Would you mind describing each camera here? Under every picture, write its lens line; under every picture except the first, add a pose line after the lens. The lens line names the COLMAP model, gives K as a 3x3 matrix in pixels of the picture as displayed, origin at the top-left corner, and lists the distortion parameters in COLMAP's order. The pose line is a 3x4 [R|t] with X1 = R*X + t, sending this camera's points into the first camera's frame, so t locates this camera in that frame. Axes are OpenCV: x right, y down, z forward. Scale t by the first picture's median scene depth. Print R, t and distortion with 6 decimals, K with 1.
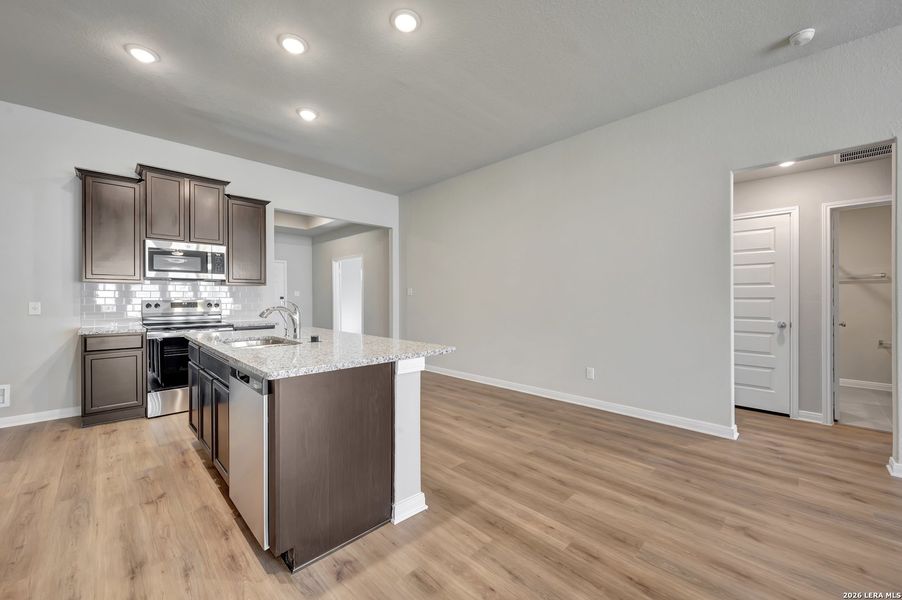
lens RADIAL K [[358.3, 0, 451.0], [0, 358.3, 298.7], [0, 0, 1]] dist [0.003532, -0.000120]
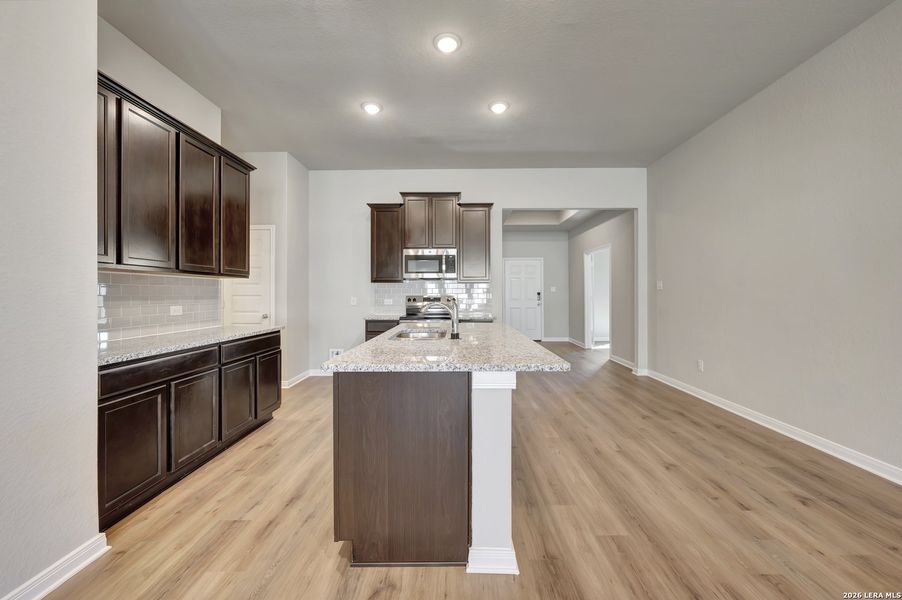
lens RADIAL K [[358.3, 0, 451.5], [0, 358.3, 295.3], [0, 0, 1]] dist [0.003532, -0.000120]
pose [[0.710510, 0.000266, -0.703687, 0.189847], [0.001749, 0.999996, 0.002144, 0.000131], [0.703685, -0.002754, 0.710507, 0.194588]]
